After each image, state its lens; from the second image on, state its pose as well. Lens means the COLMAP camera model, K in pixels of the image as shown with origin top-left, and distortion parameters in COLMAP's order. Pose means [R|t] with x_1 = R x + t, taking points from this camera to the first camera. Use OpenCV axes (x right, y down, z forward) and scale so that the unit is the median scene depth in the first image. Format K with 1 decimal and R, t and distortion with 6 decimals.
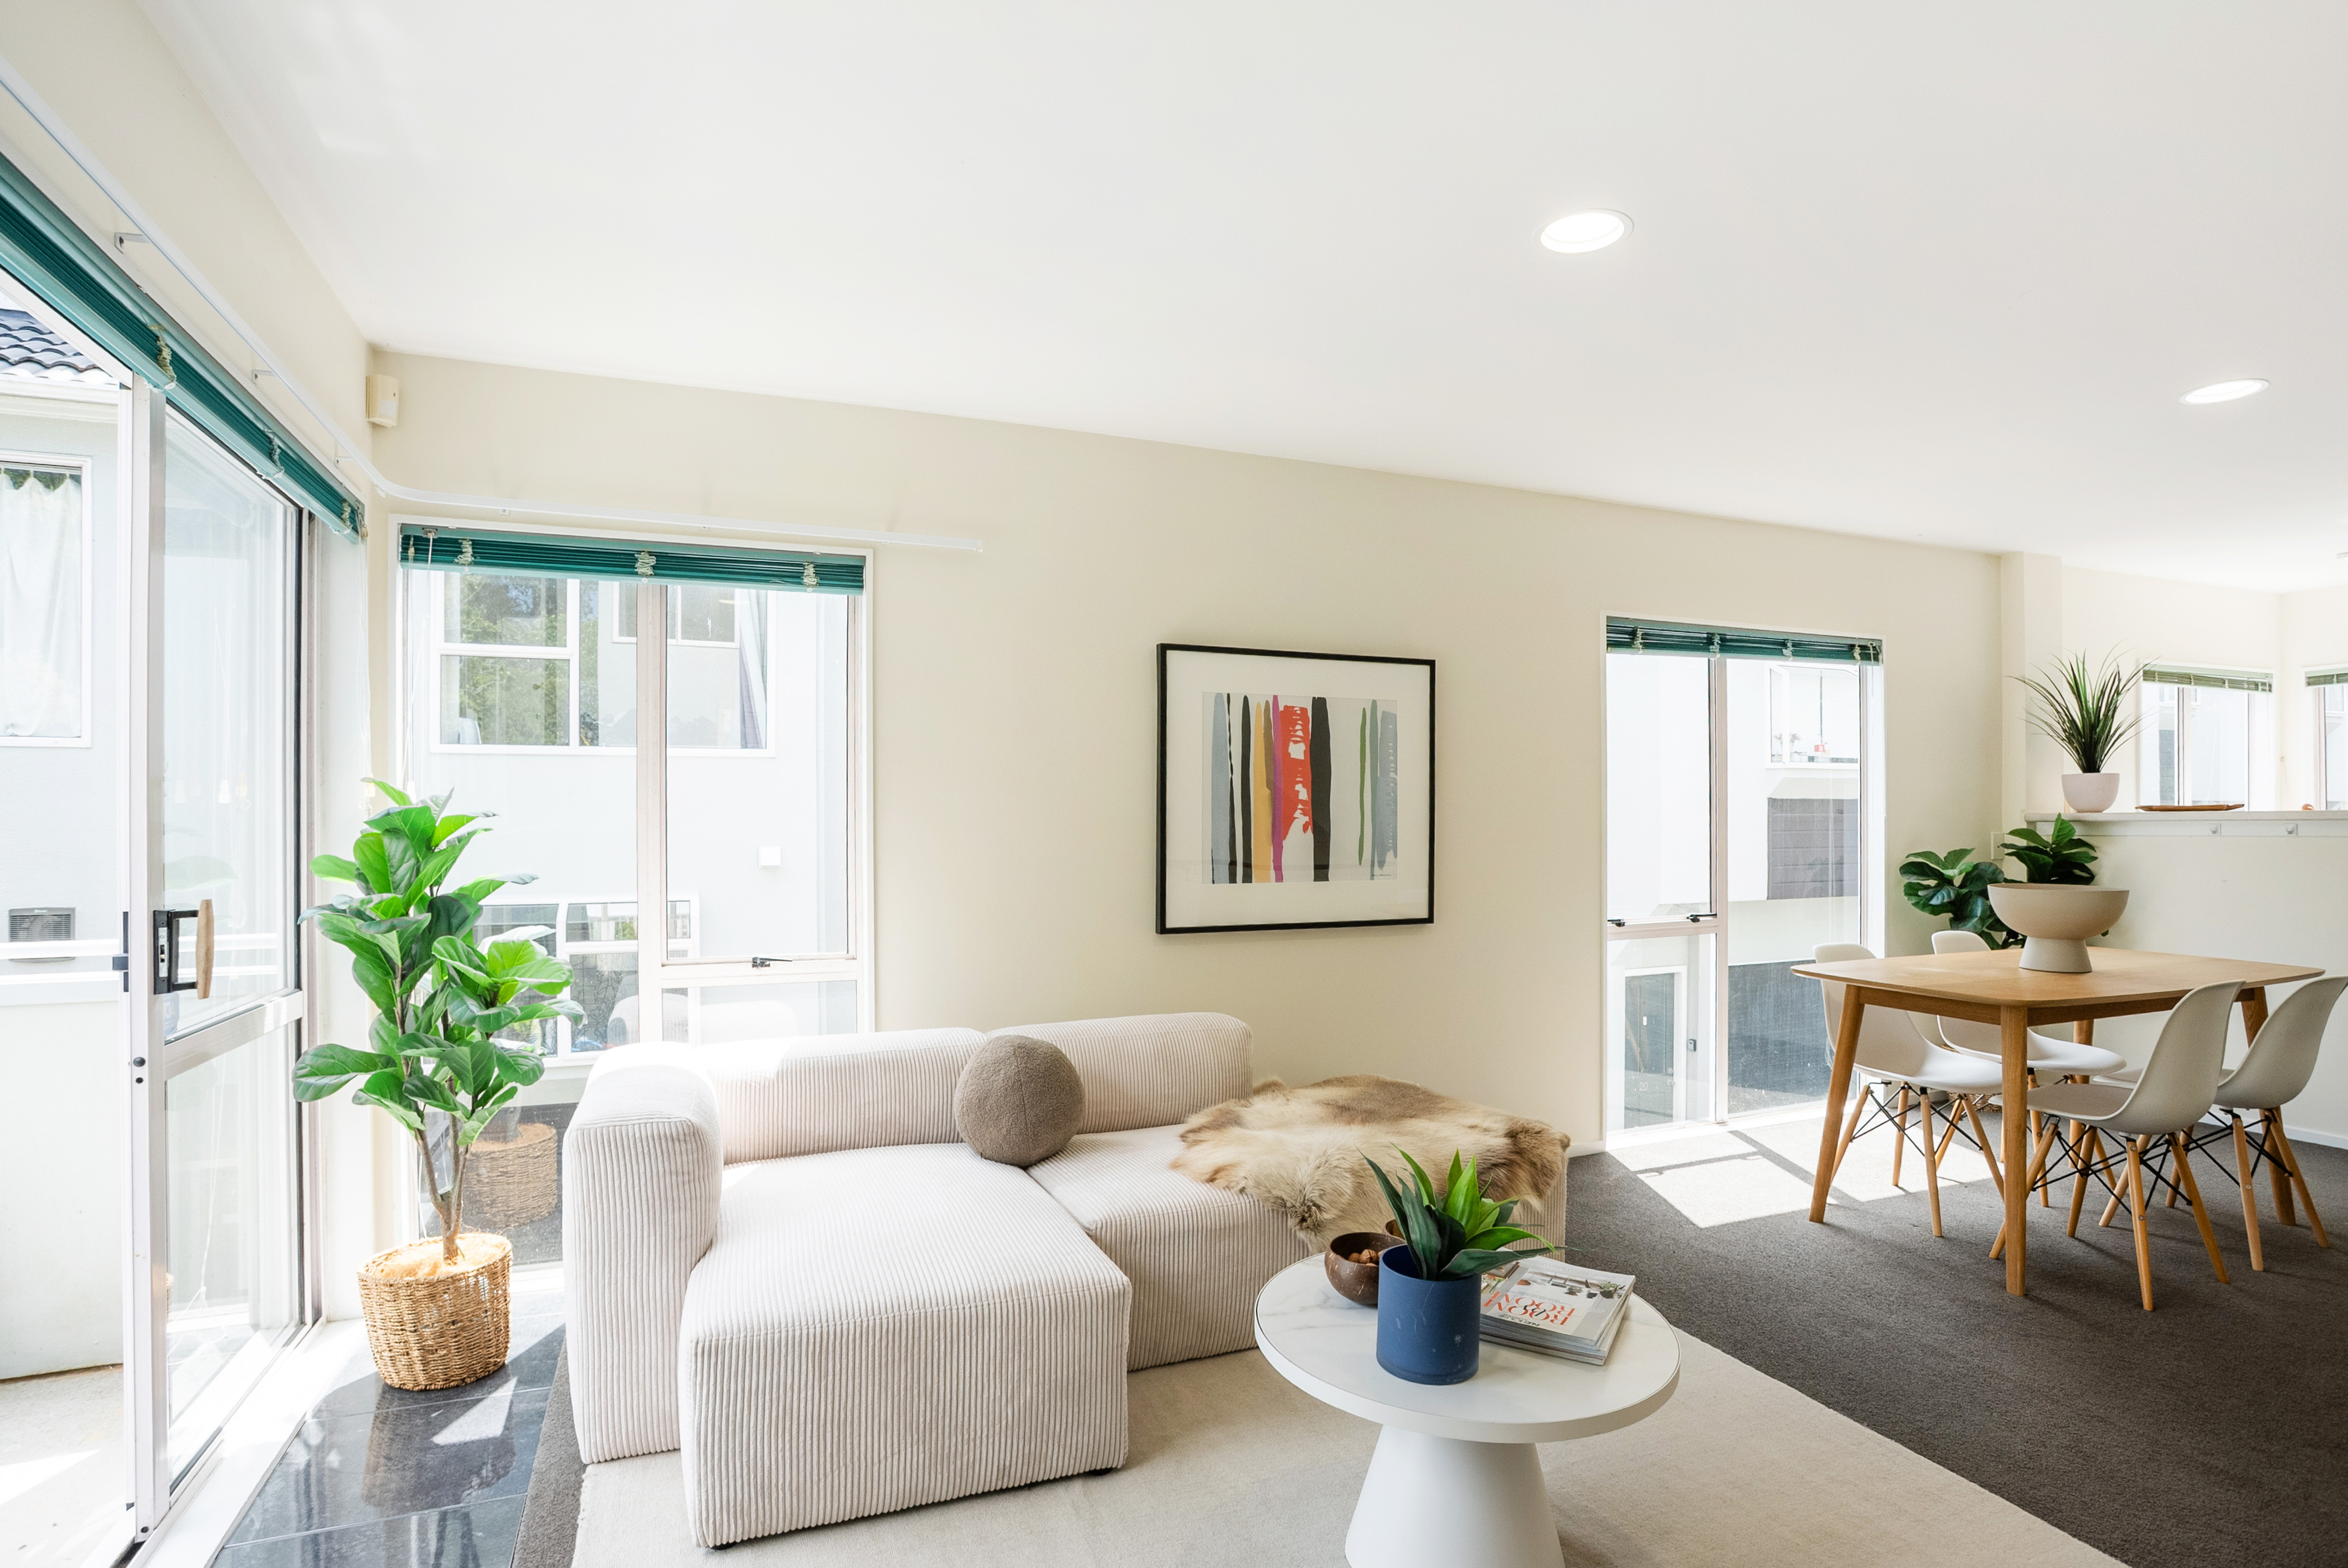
lens RADIAL K [[1207.4, 0, 1189.9], [0, 1207.4, 827.2], [0, 0, 1]] dist [-0.081353, 0.038923]
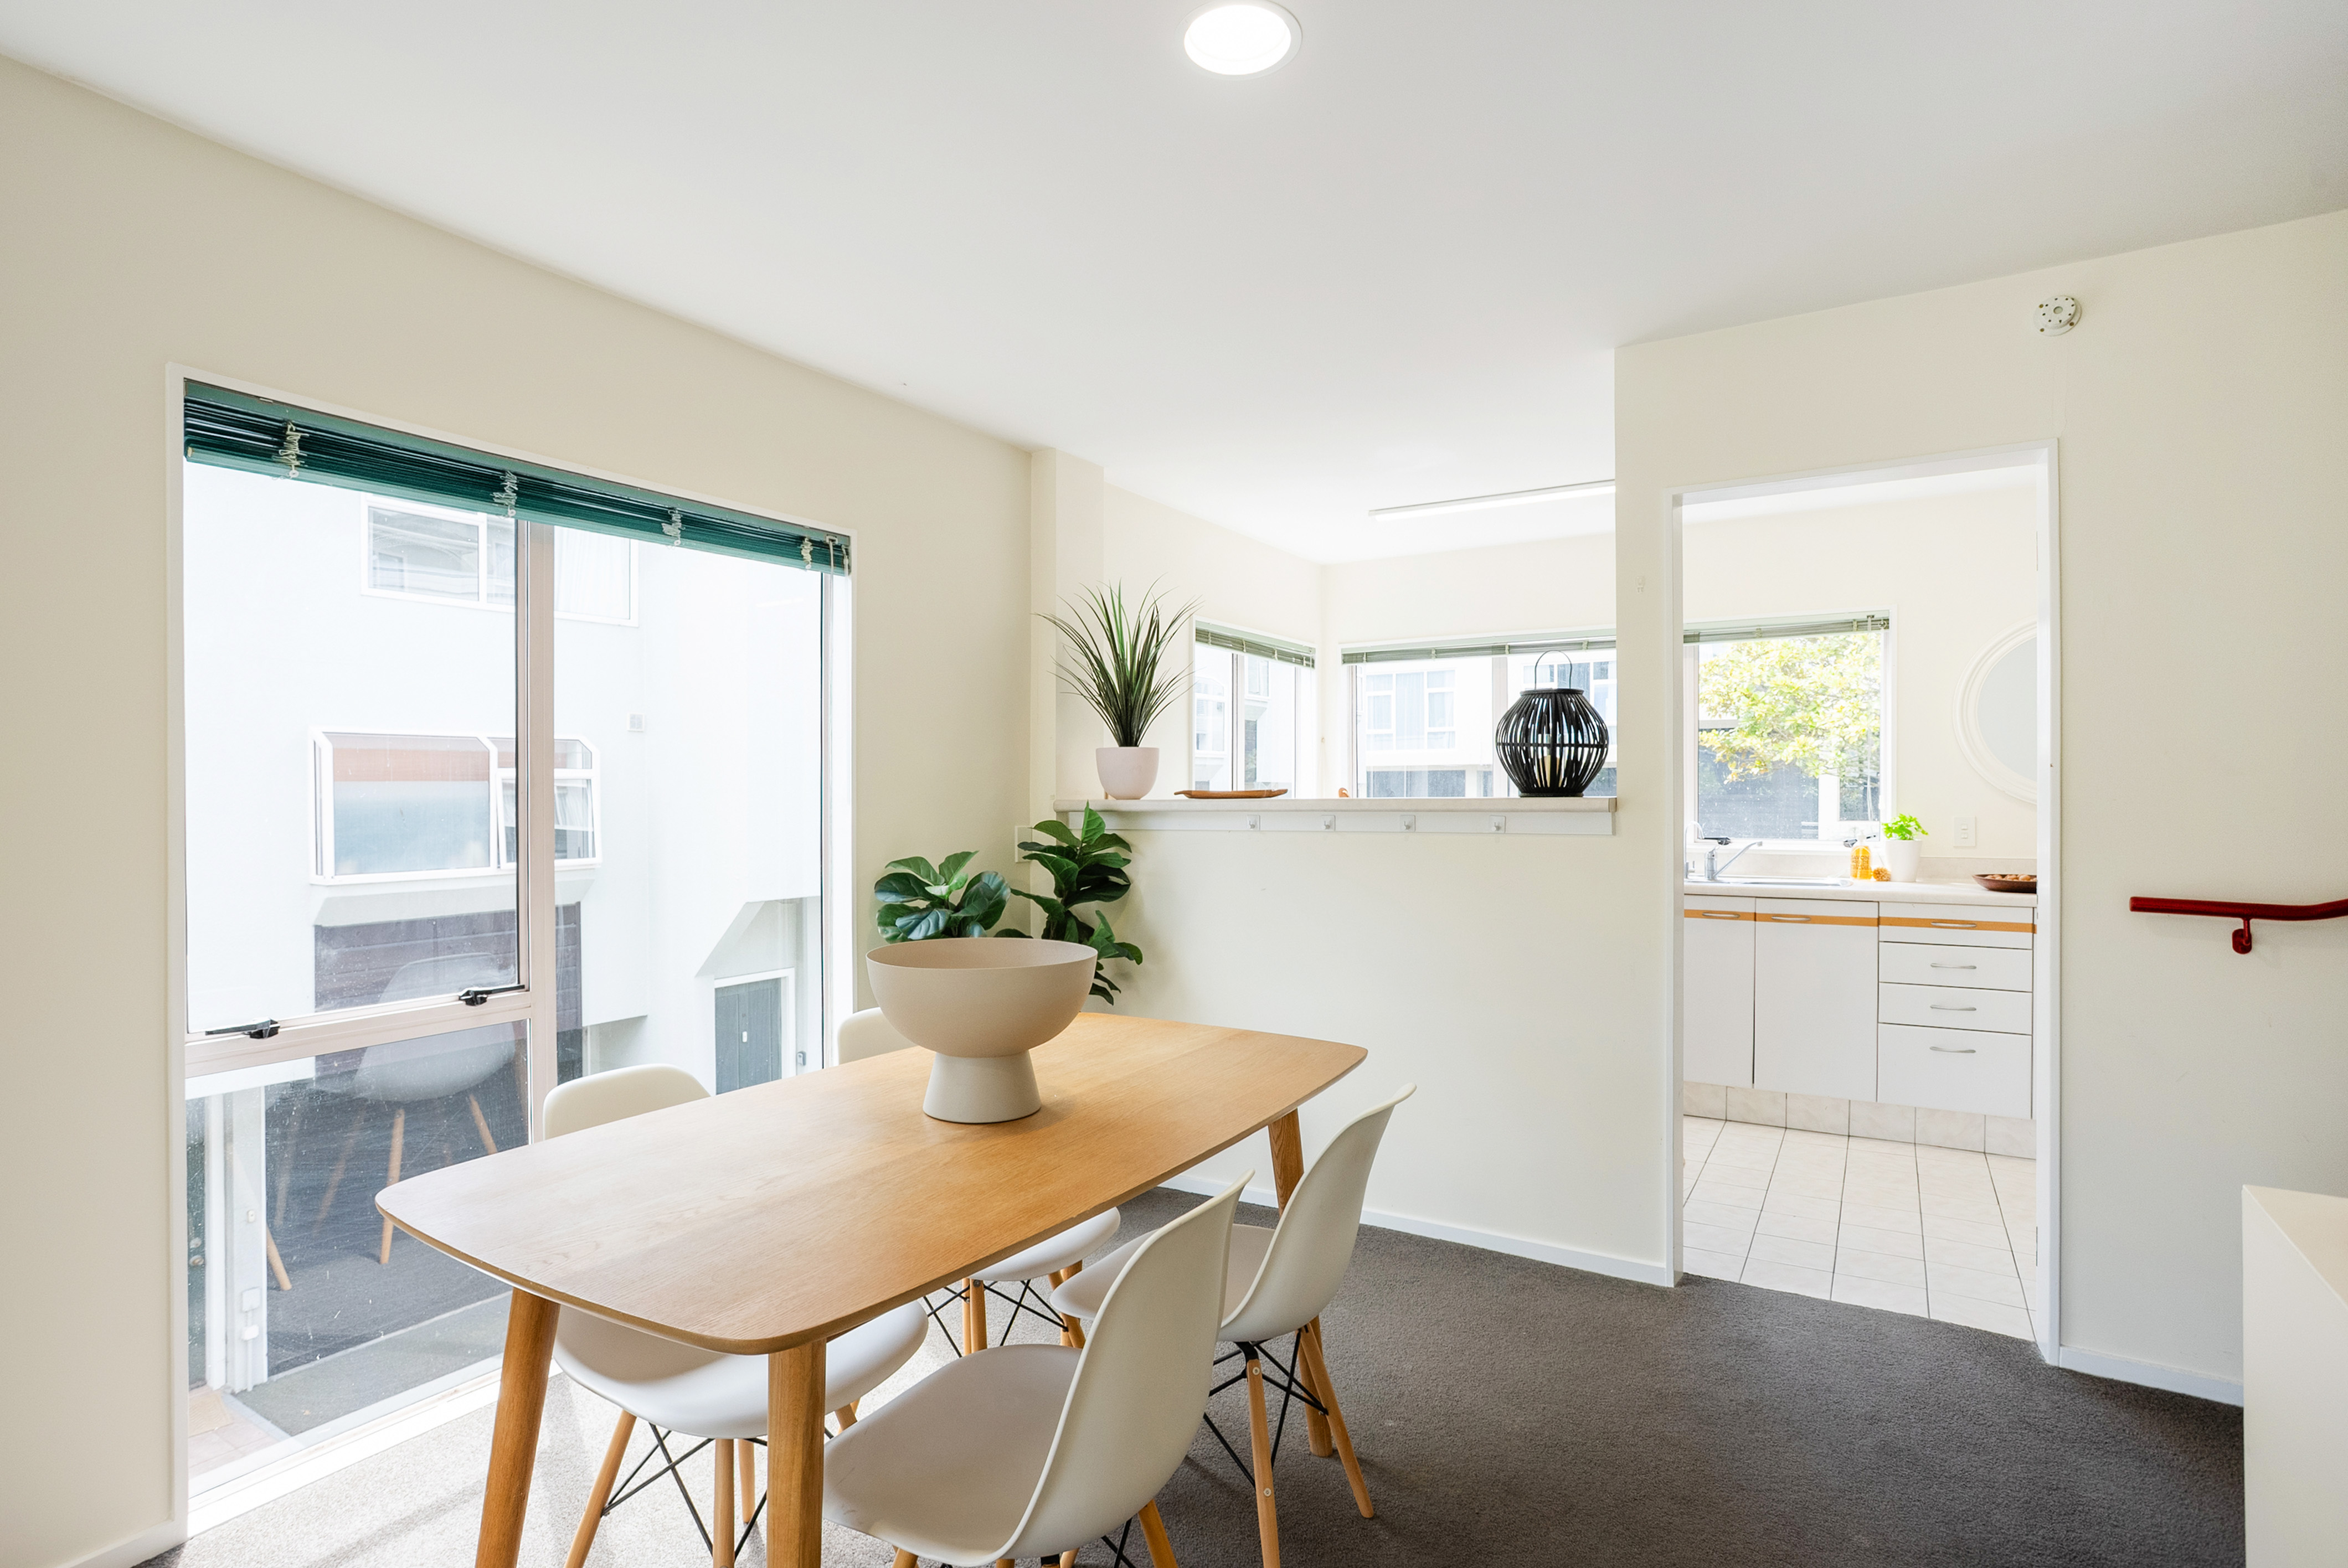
lens RADIAL K [[1185.5, 0, 1182.7], [0, 1185.5, 809.9], [0, 0, 1]] dist [-0.044852, 0.029233]
pose [[0.805072, -0.005218, 0.593155, 0.447831], [0.000878, 0.999971, 0.007606, -0.015115], [-0.593177, -0.005603, 0.805053, 0.466047]]
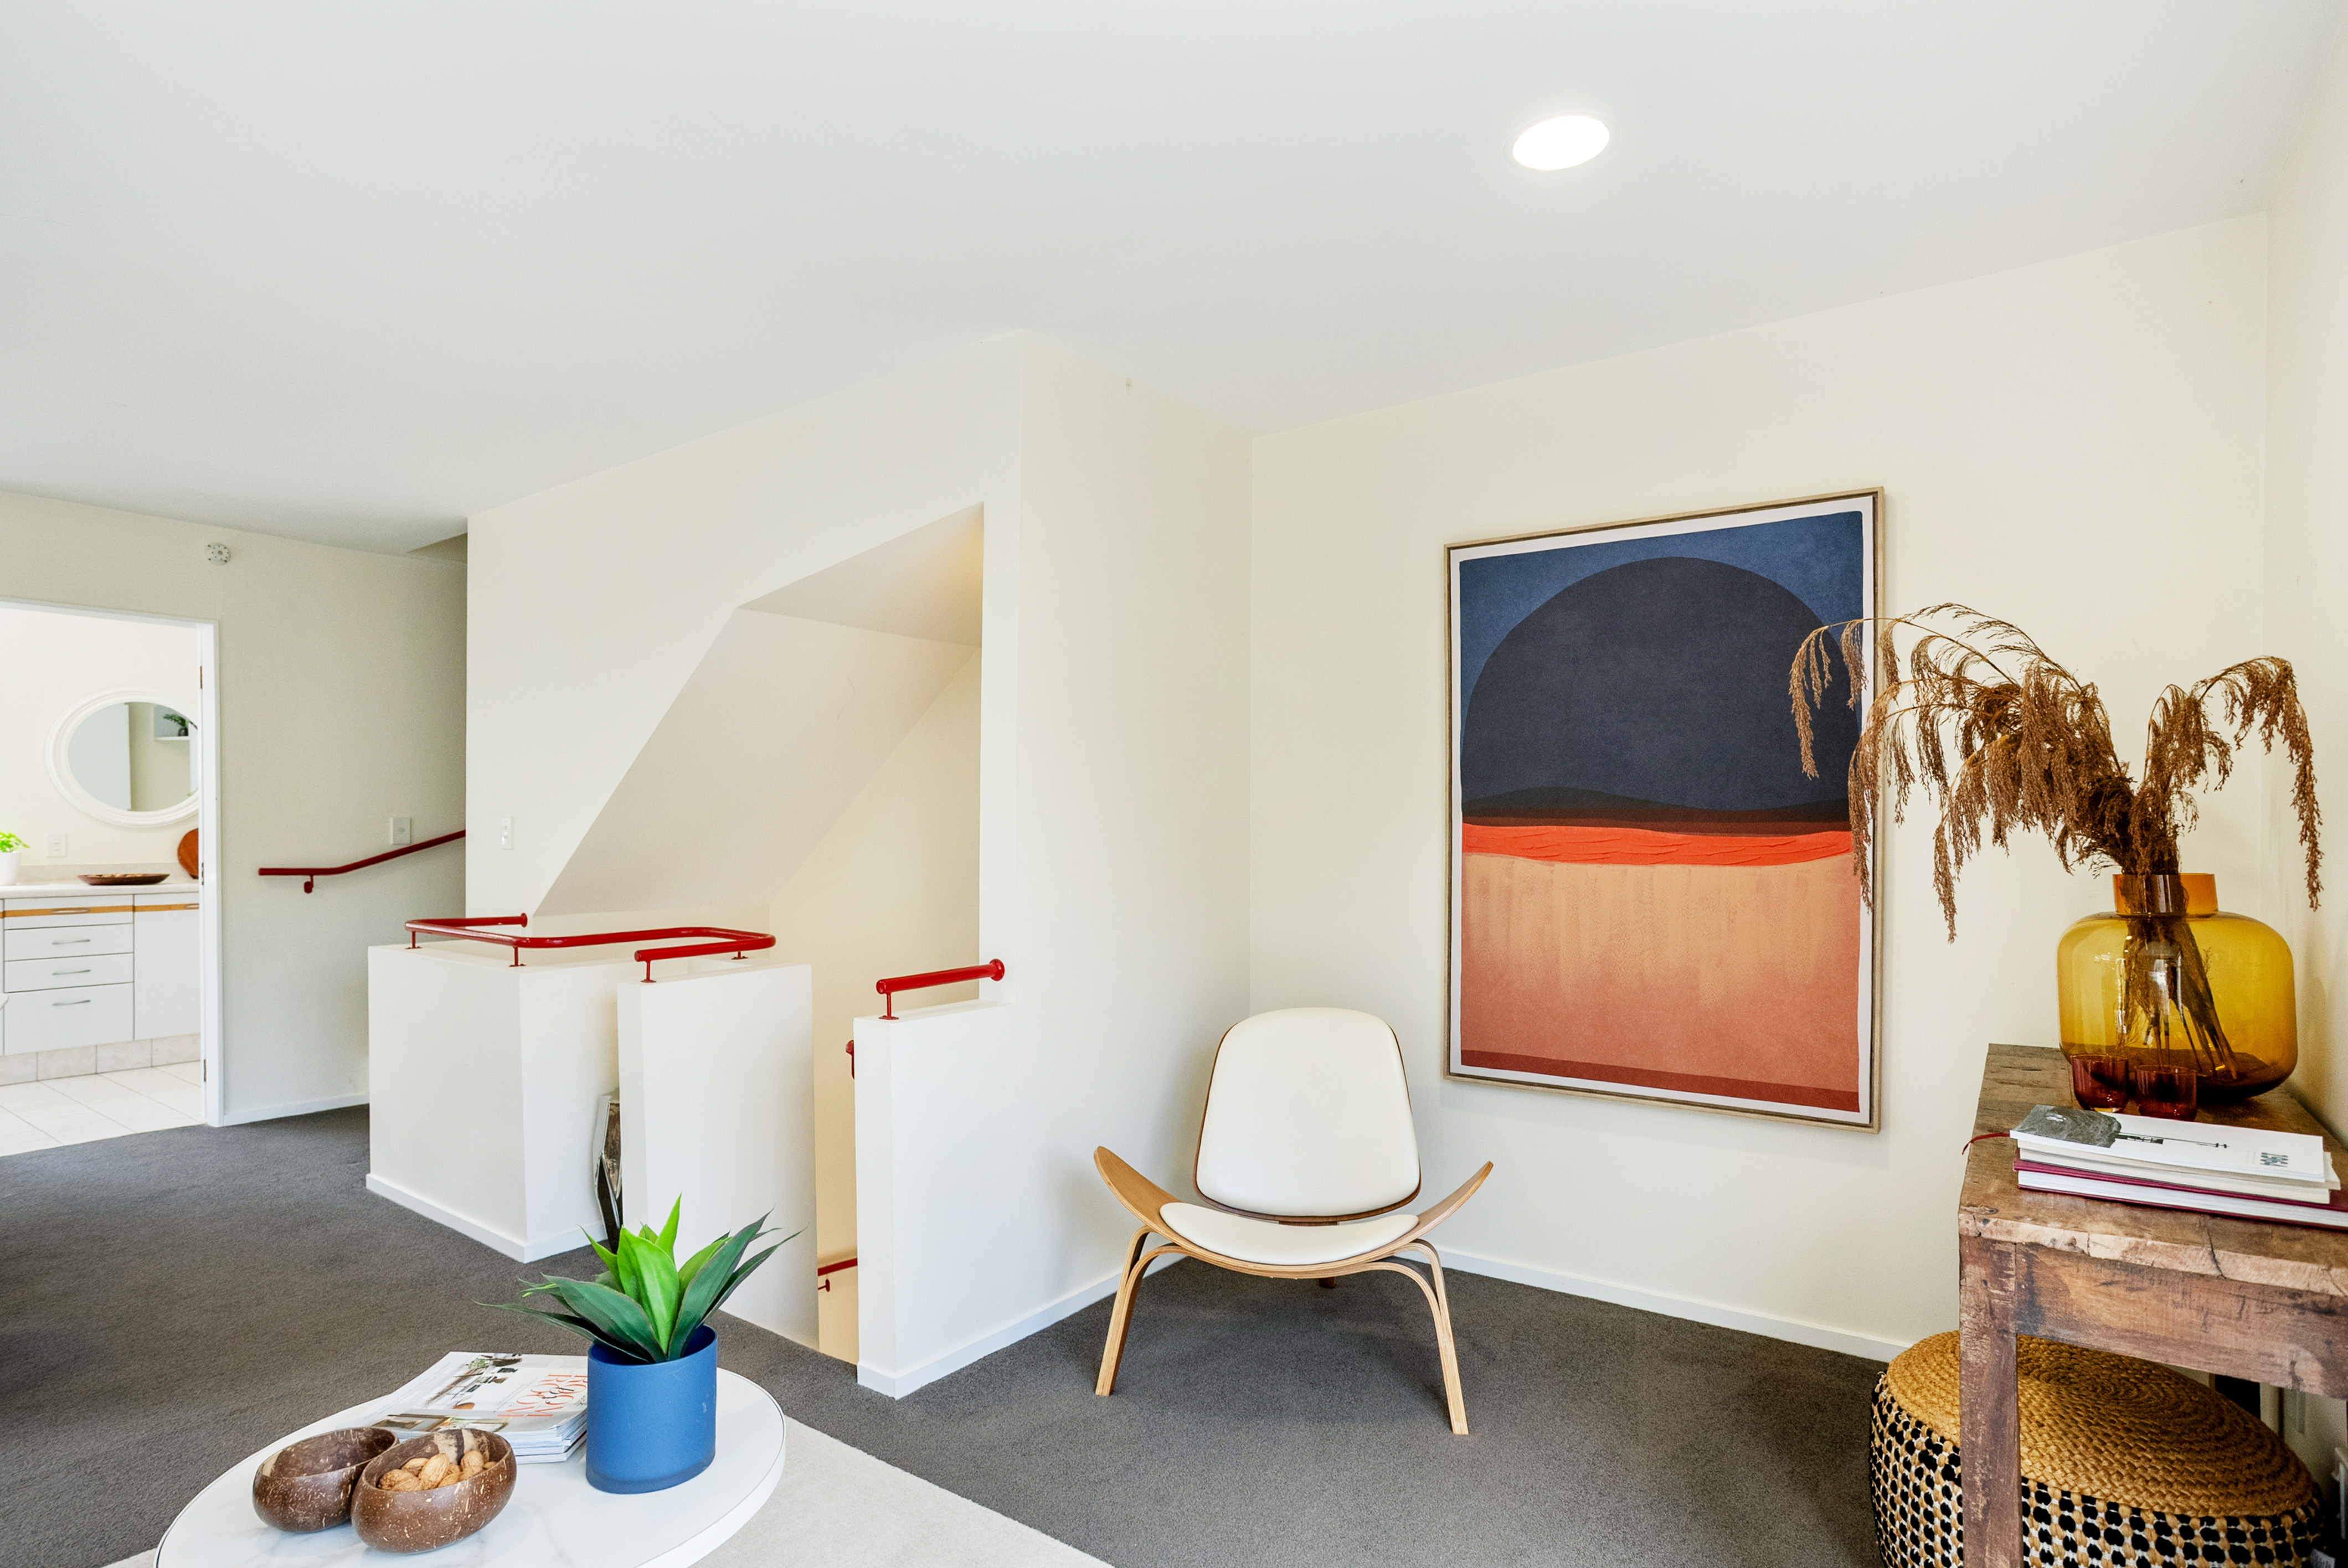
lens RADIAL K [[1207.4, 0, 1189.9], [0, 1207.4, 827.2], [0, 0, 1]] dist [-0.081353, 0.038923]
pose [[-0.534065, 0.000258, 0.845443, -0.321076], [0.003234, 0.999993, 0.001737, -0.004329], [-0.845437, 0.003662, -0.534062, 0.497165]]
